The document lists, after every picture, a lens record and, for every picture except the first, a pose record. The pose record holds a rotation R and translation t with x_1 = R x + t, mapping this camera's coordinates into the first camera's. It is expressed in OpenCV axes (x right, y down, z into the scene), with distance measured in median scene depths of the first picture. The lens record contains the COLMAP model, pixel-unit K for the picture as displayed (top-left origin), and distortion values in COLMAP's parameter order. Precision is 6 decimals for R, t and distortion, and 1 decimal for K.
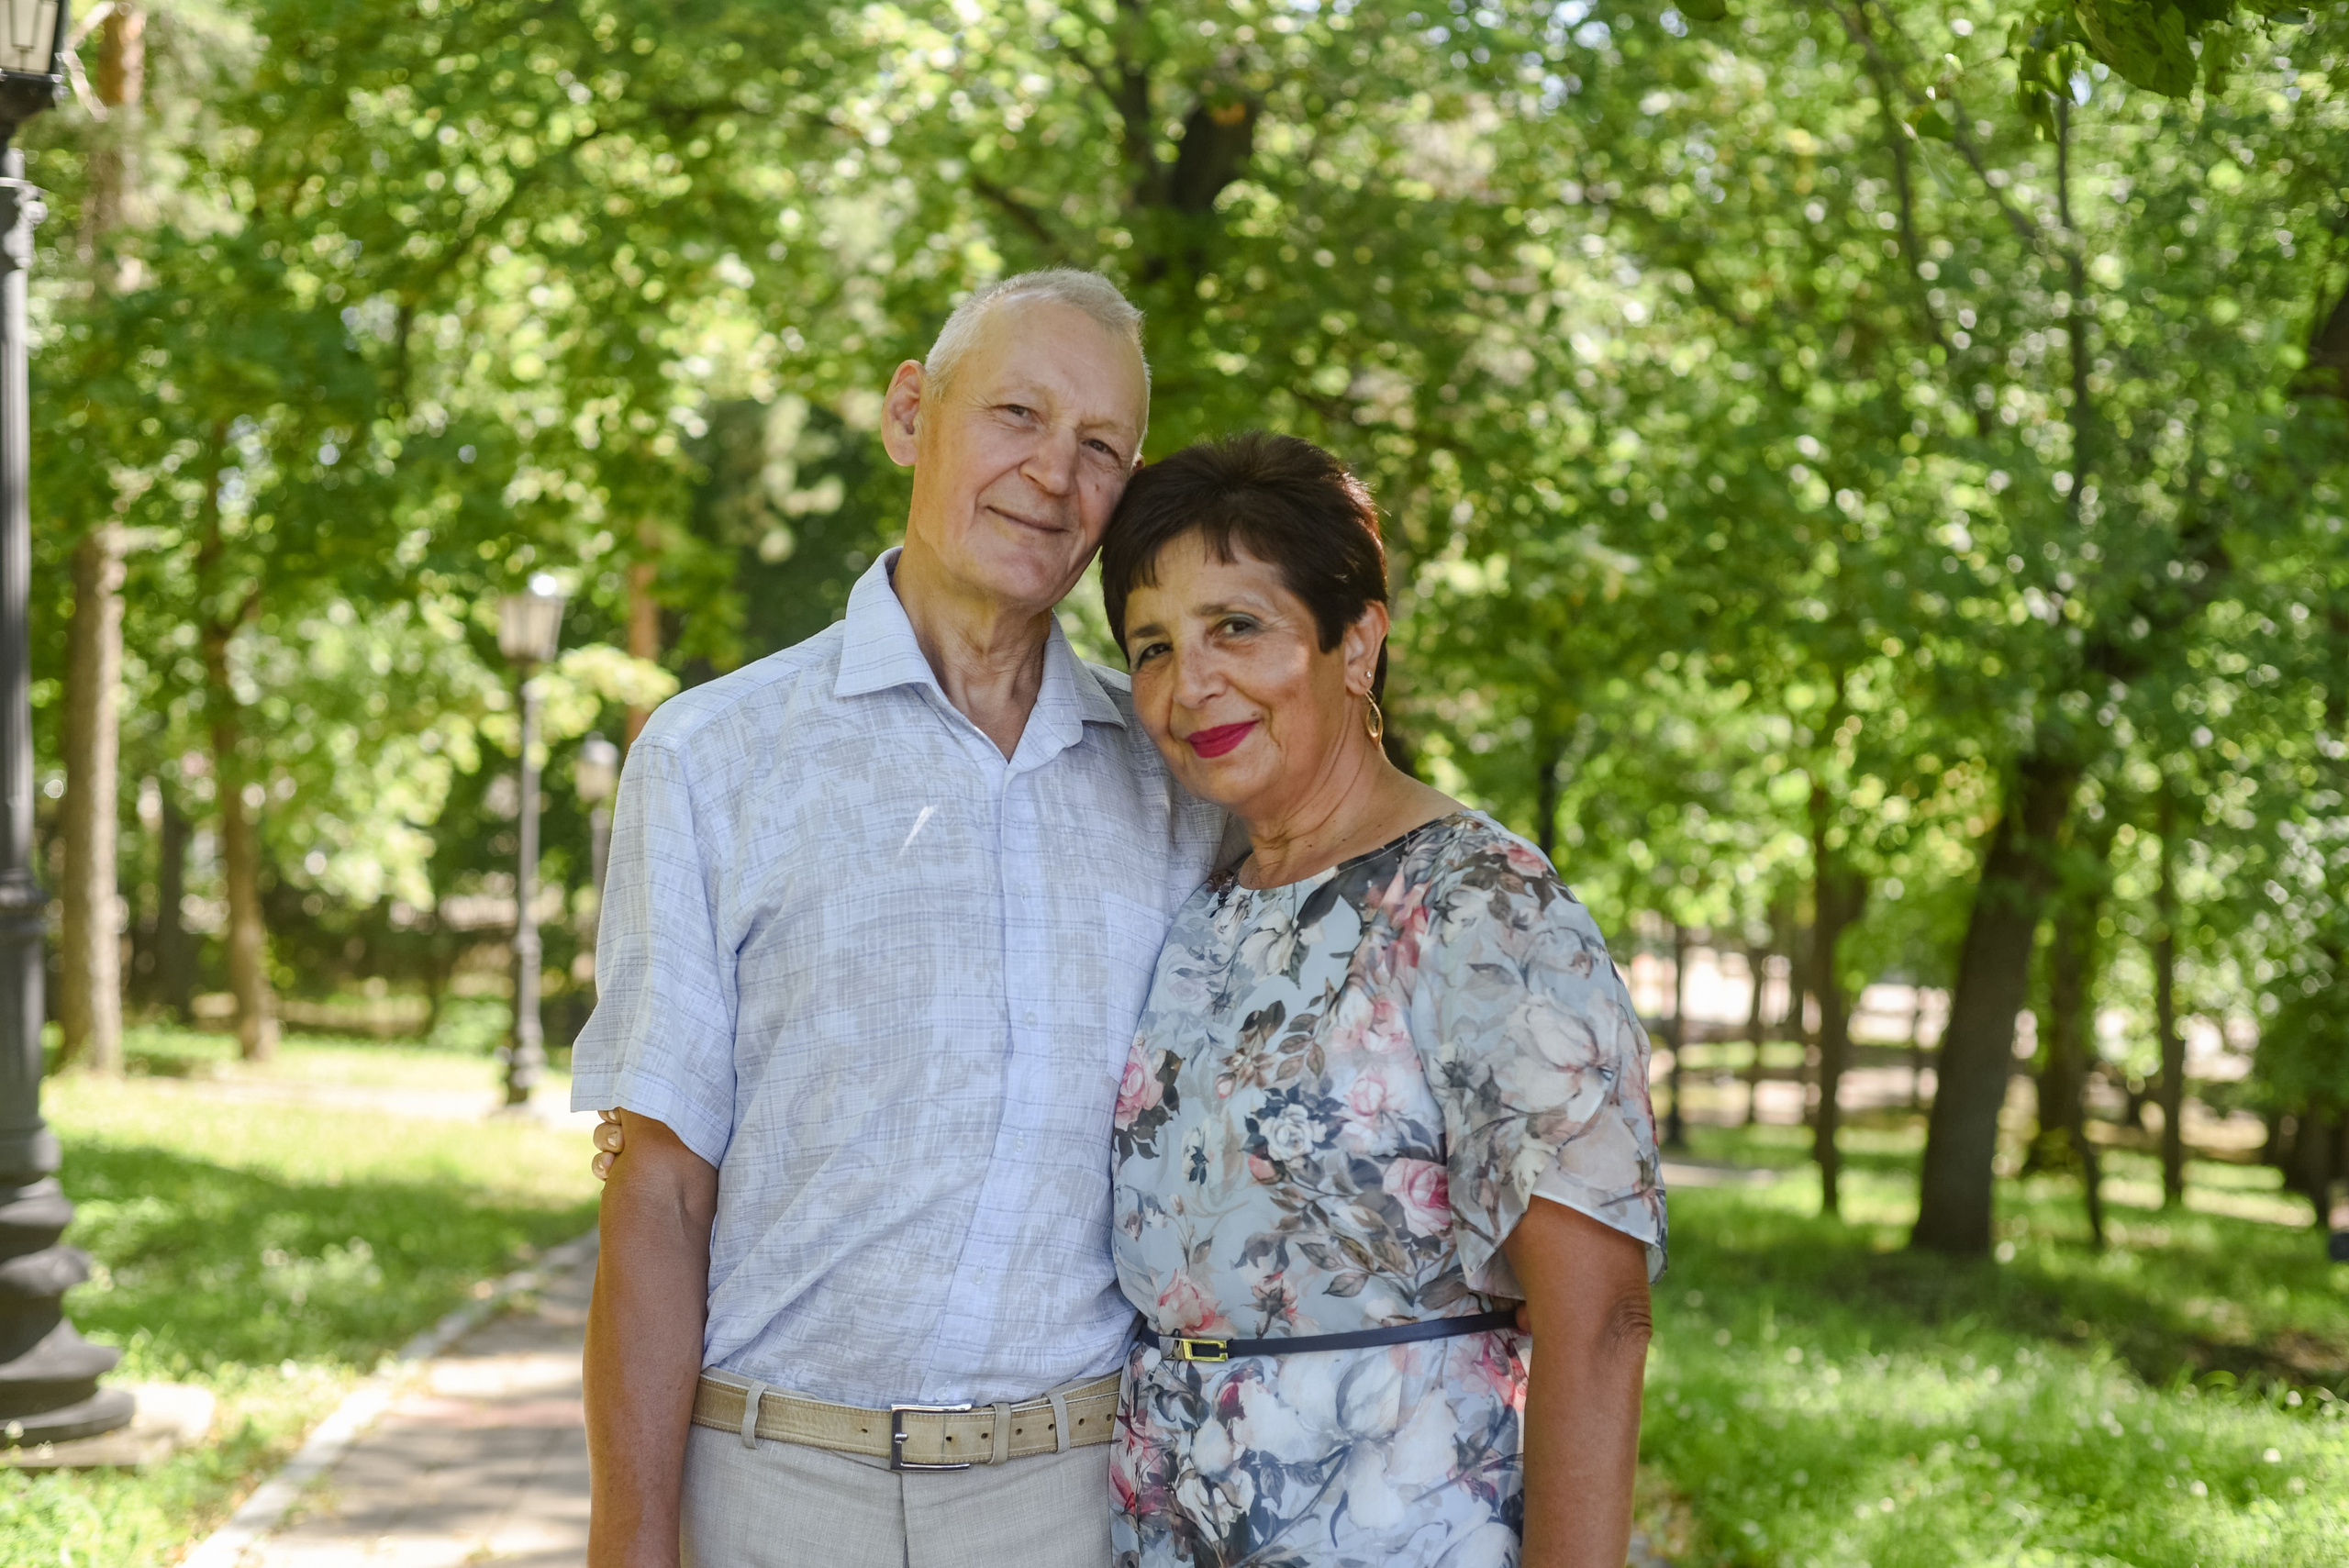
lens RADIAL K [[3432.7, 0, 1194.1], [0, 3432.7, 804.8], [0, 0, 1]] dist [-0.002600, 0.000000]
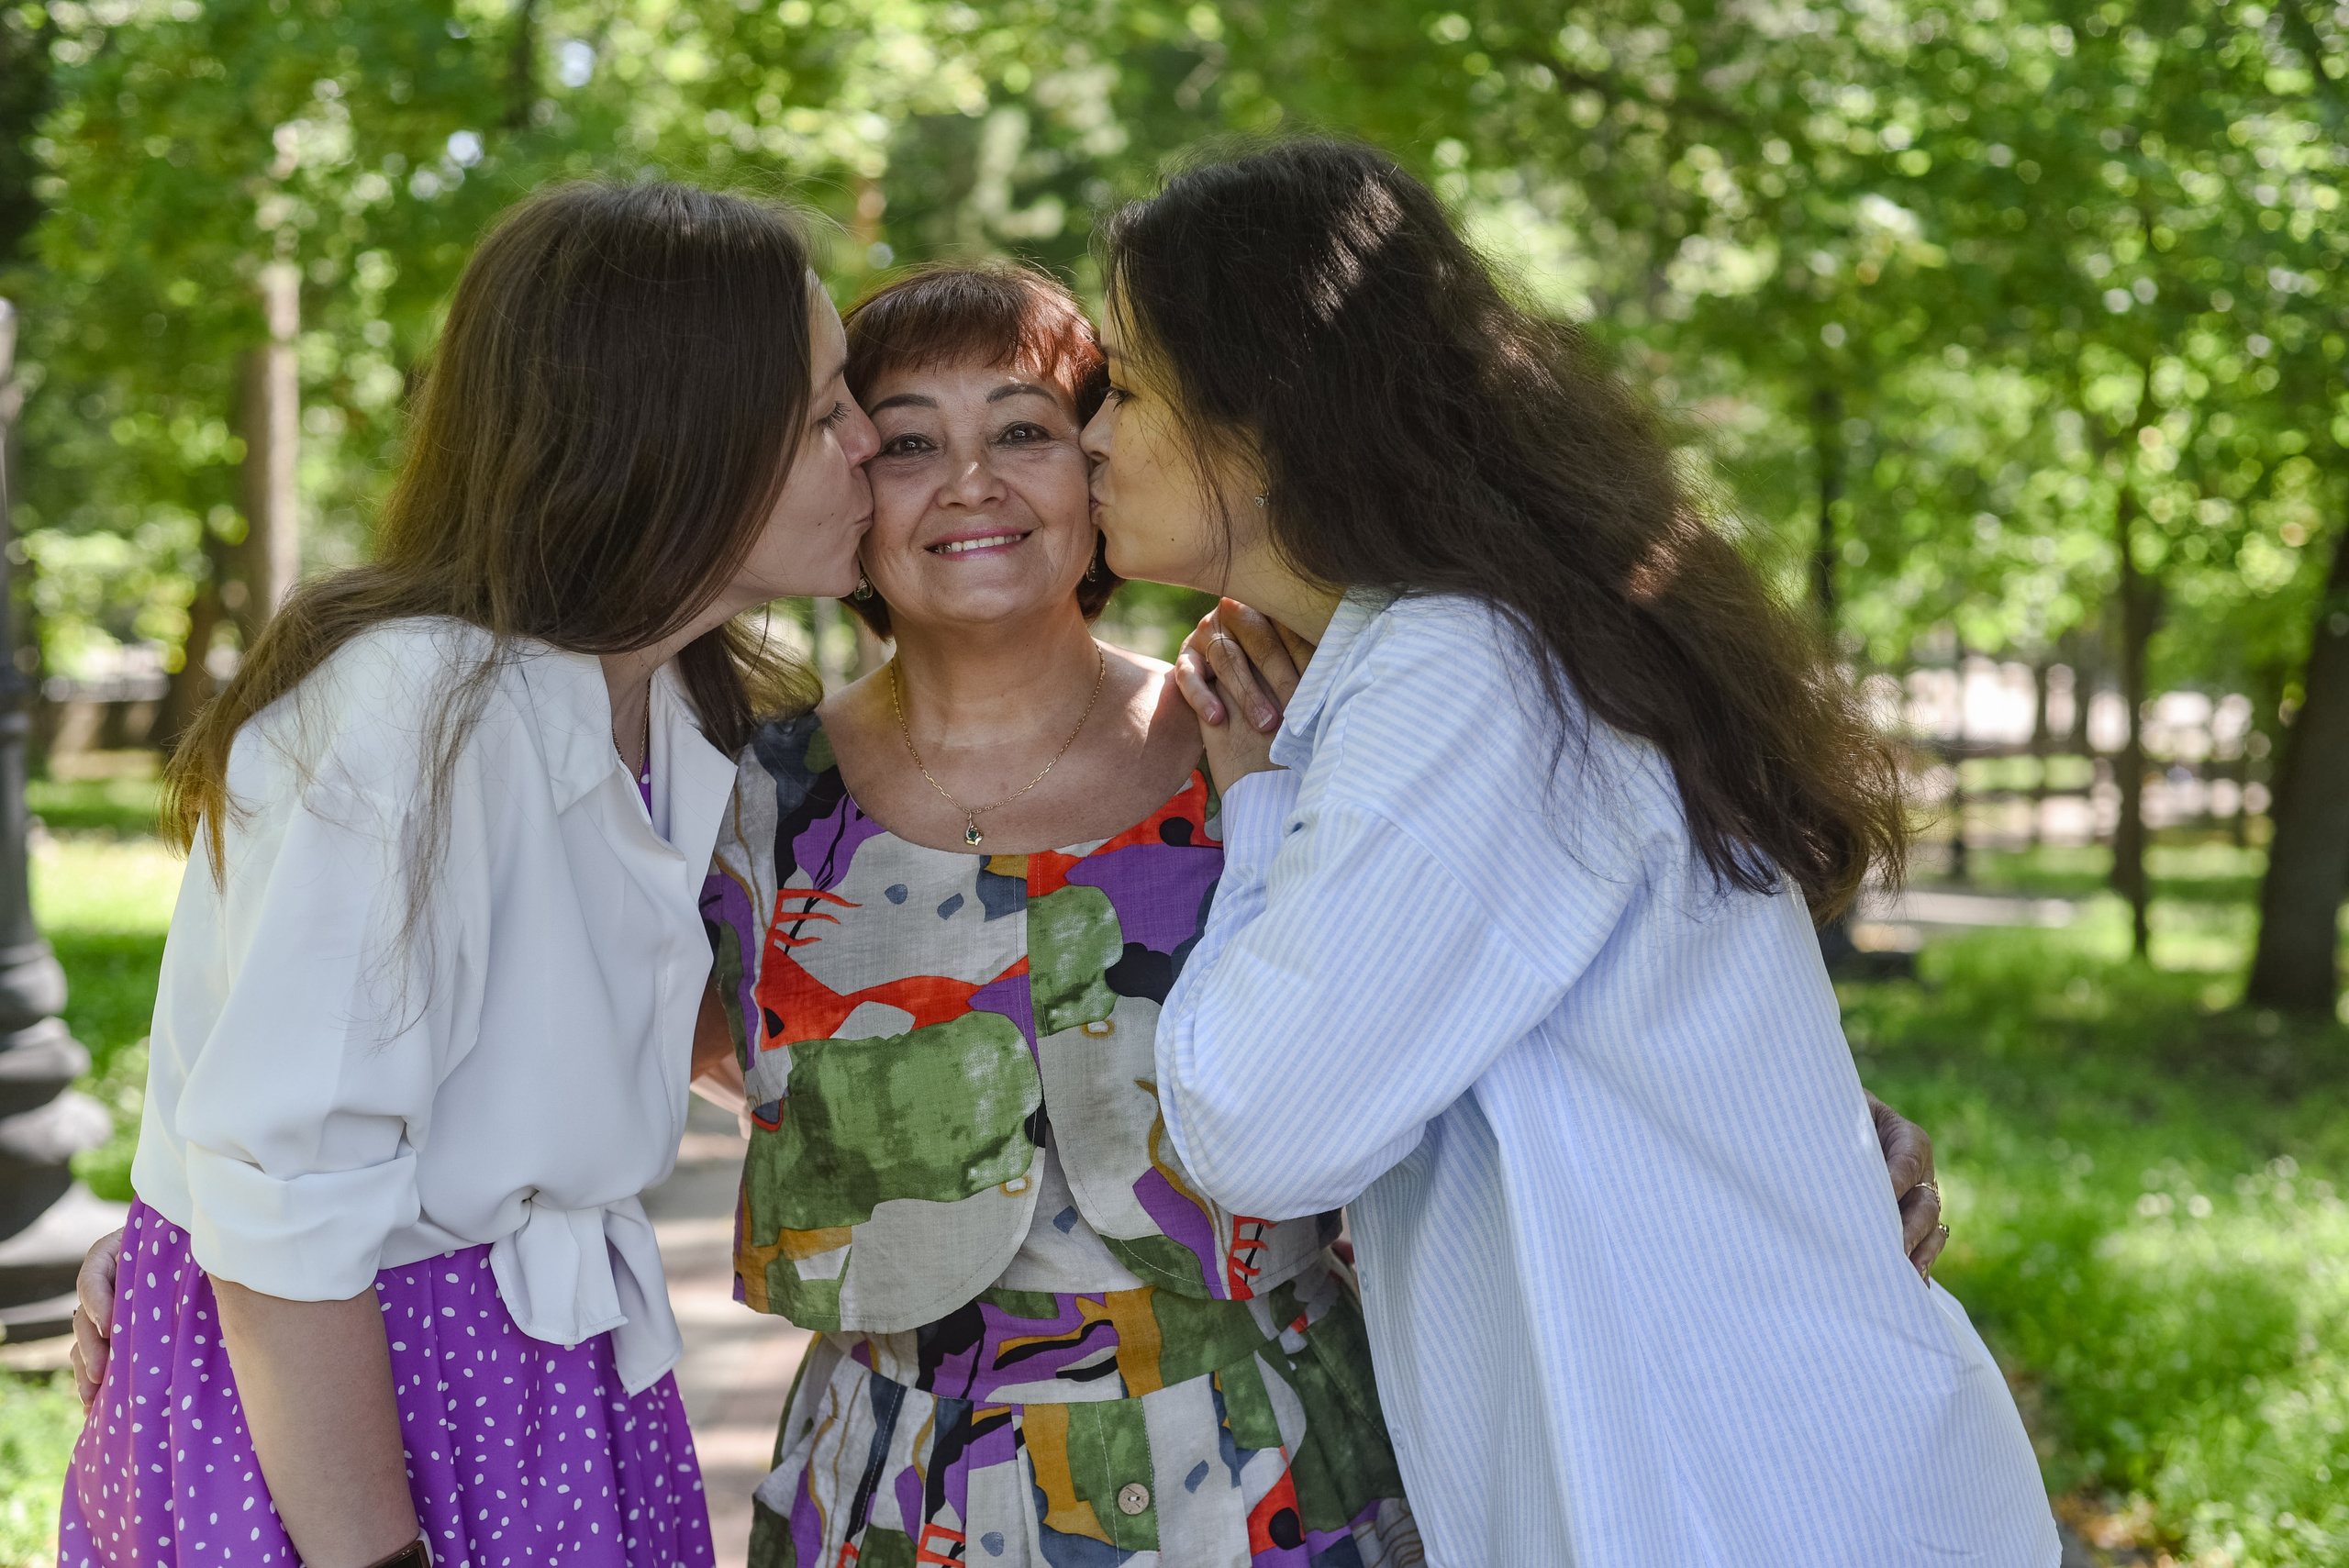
lens RADIAL K [[3432.7, 0, 1186.3], [0, 3432.7, 765.6], [0, 0, 1]] dist [-0.002600, 0.000000]
pose [[0.996583, -0.023917, -0.079062, 0.004019], [0.029244, 0.997329, 0.066924, -0.000464], [0.077251, -0.069008, 0.994621, 0.066551]]
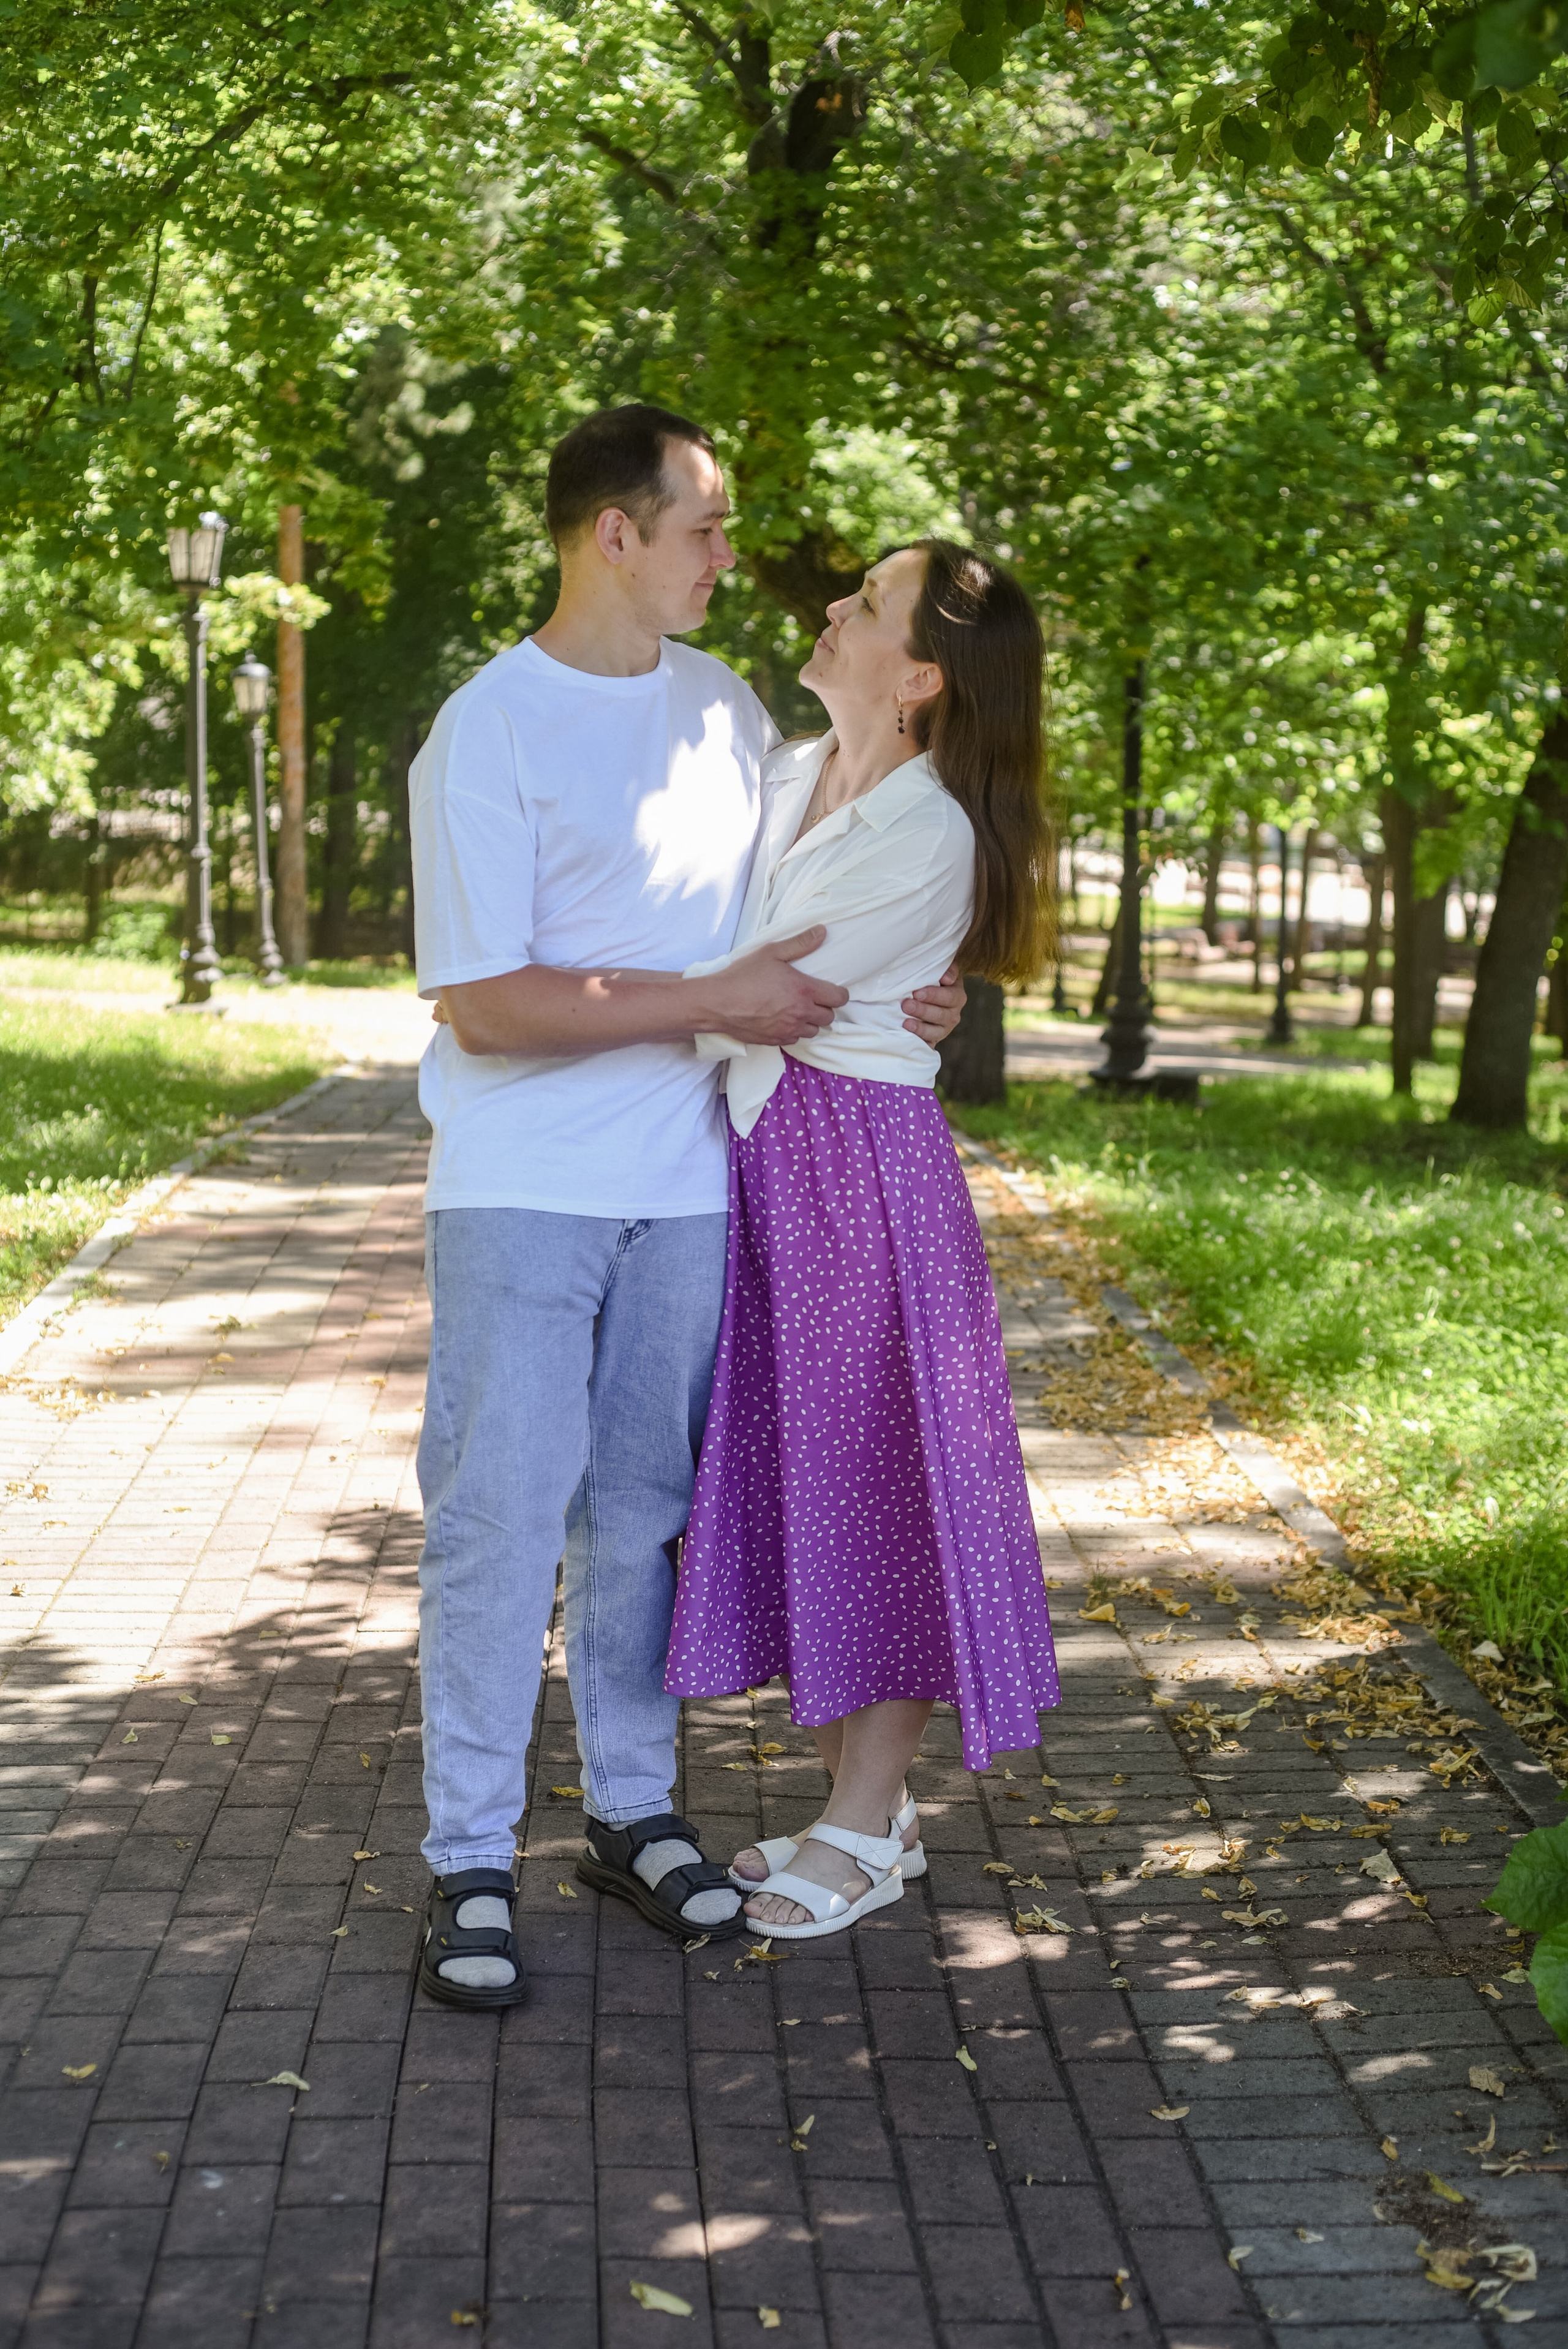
lens RADIAL K [[3432.8, 0, 870.9], [0, 3432.8, 1204.1], [0, 0, 1]] dist [-0.002600, 0.000000]
pose [[0.999943, -0.004063, 0.009828, 0.006045], [0.002628, 0.989894, 0.141782, -0.002609], [-0.010305, -0.141748, 0.989849, -0.084187]]
